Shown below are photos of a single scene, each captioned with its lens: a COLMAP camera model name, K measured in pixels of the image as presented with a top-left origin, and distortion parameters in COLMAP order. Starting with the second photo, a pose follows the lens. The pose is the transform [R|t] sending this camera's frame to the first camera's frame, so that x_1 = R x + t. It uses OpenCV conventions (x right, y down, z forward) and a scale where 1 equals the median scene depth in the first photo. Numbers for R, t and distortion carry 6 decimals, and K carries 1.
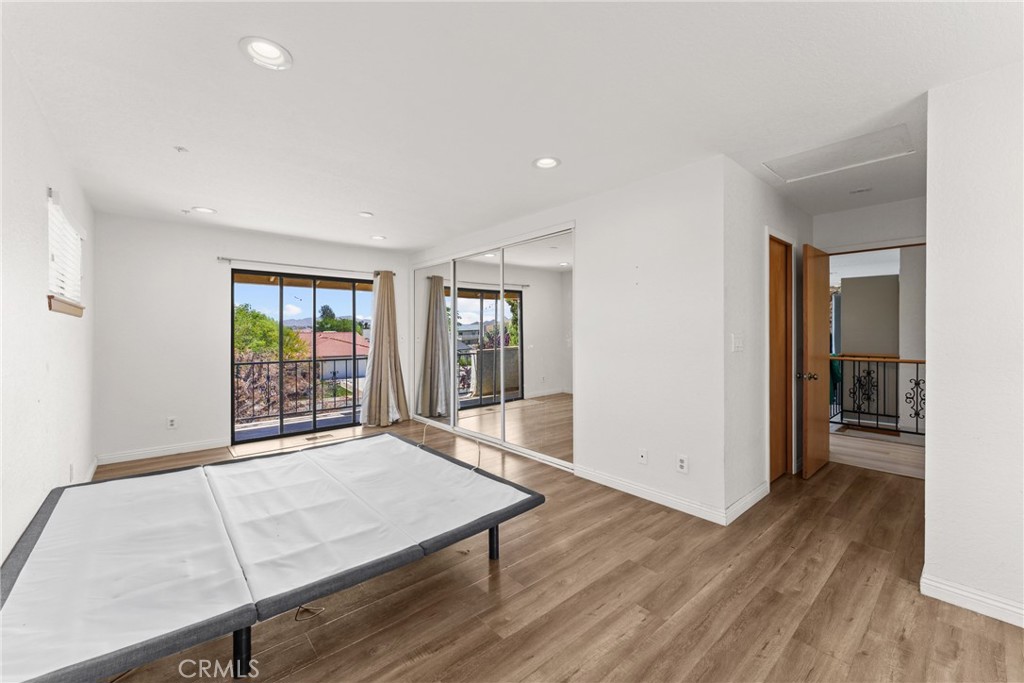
lens RADIAL K [[410.1, 0, 514.4], [0, 410.1, 335.6], [0, 0, 1]] dist [-0.002431, 0.000226]
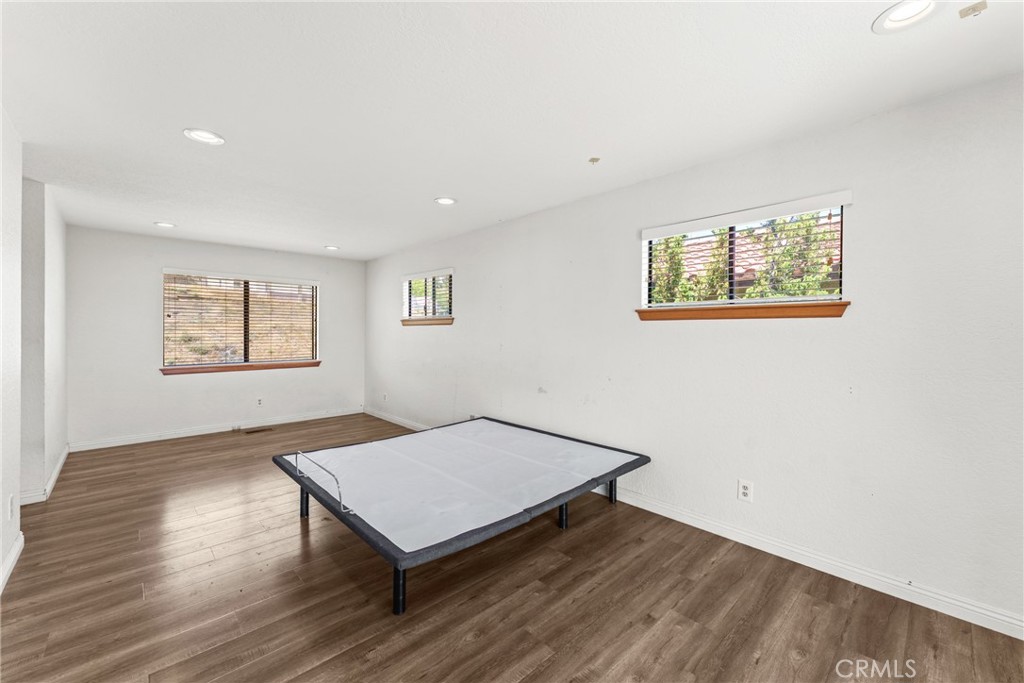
lens RADIAL K [[410.1, 0, 514.4], [0, 410.1, 335.6], [0, 0, 1]] dist [-0.002431, 0.000226]
pose [[-0.999284, -0.002093, -0.037775, -0.427029], [-0.002637, 0.999893, 0.014360, -0.017226], [0.037741, 0.014449, -0.999183, 1.520431]]
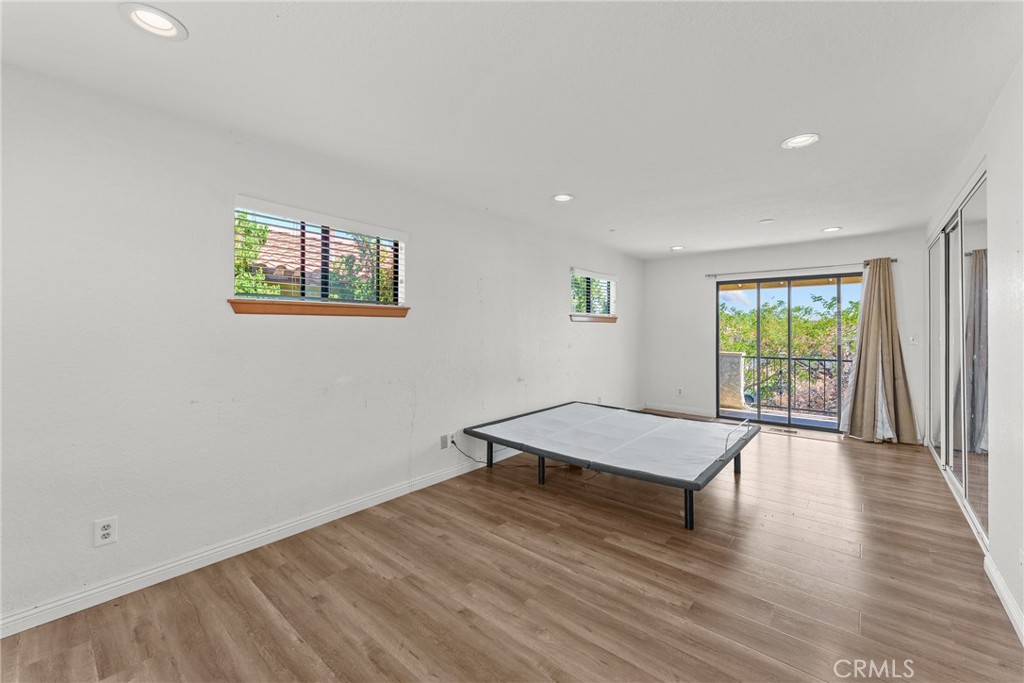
lens RADIAL K [[417.3, 0, 509.9], [0, 417.3, 323.4], [0, 0, 1]] dist [0.000473, 0.000013]
pose [[0.140470, -0.010666, -0.990027, 0.707200], [-0.009695, 0.999879, -0.012148, -0.011700], [0.990037, 0.011304, 0.140350, 0.218990]]
